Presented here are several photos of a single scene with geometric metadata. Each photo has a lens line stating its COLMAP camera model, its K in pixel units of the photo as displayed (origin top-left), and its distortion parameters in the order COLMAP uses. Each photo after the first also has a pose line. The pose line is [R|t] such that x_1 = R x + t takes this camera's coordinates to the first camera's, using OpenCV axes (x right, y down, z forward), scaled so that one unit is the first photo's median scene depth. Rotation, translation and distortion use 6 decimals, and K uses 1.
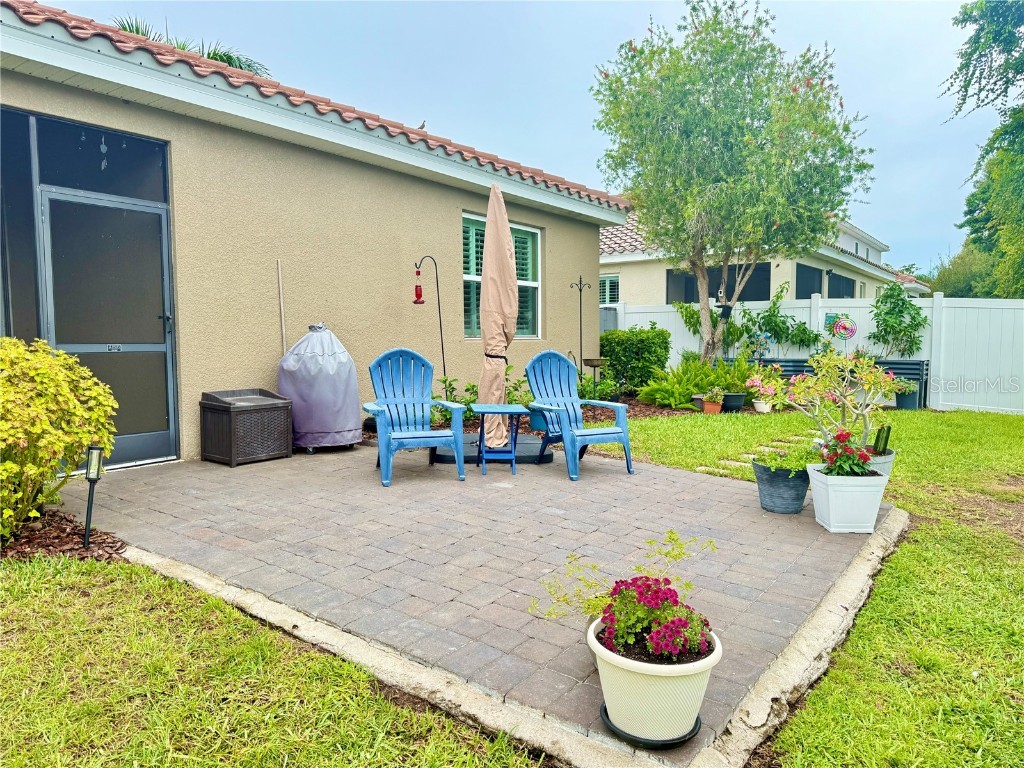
lens RADIAL K [[714.7, 0, 512.3], [0, 714.7, 384.2], [0, 0, 1]] dist [-0.000098, -0.000009]
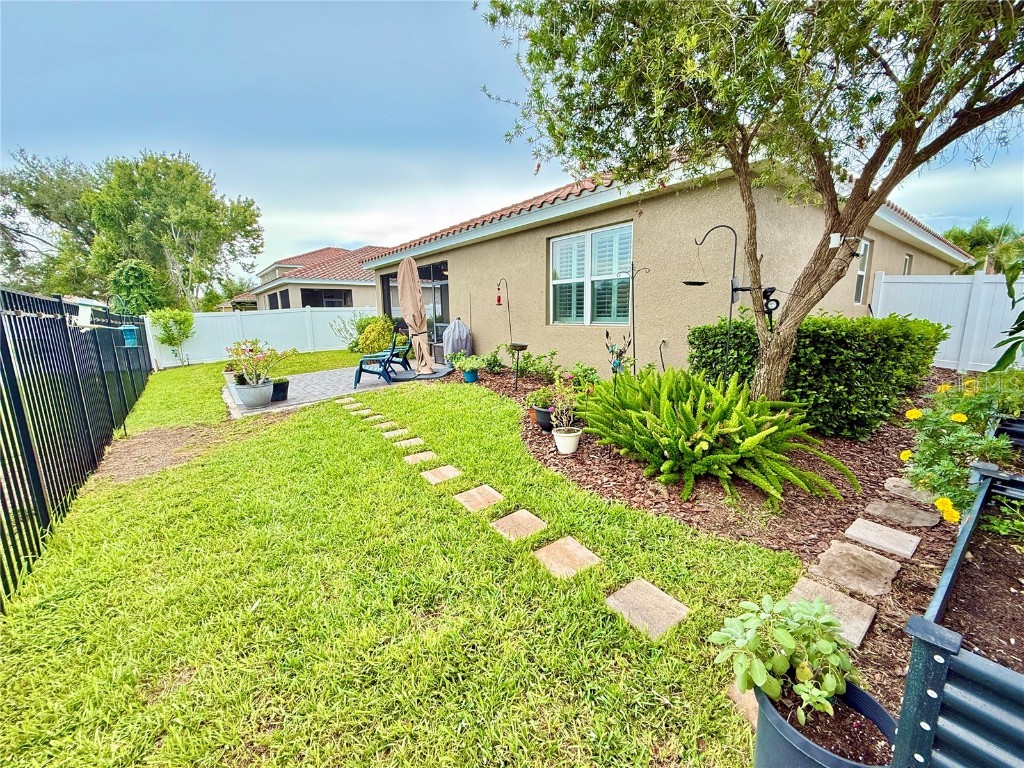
lens RADIAL K [[410.0, 0, 513.4], [0, 410.0, 386.0], [0, 0, 1]] dist [0.000677, -0.000100]
pose [[-0.278254, 0.180673, -0.943362, 0.910704], [-0.045103, 0.978608, 0.200727, -0.123337], [0.959448, 0.098401, -0.264153, 1.340630]]
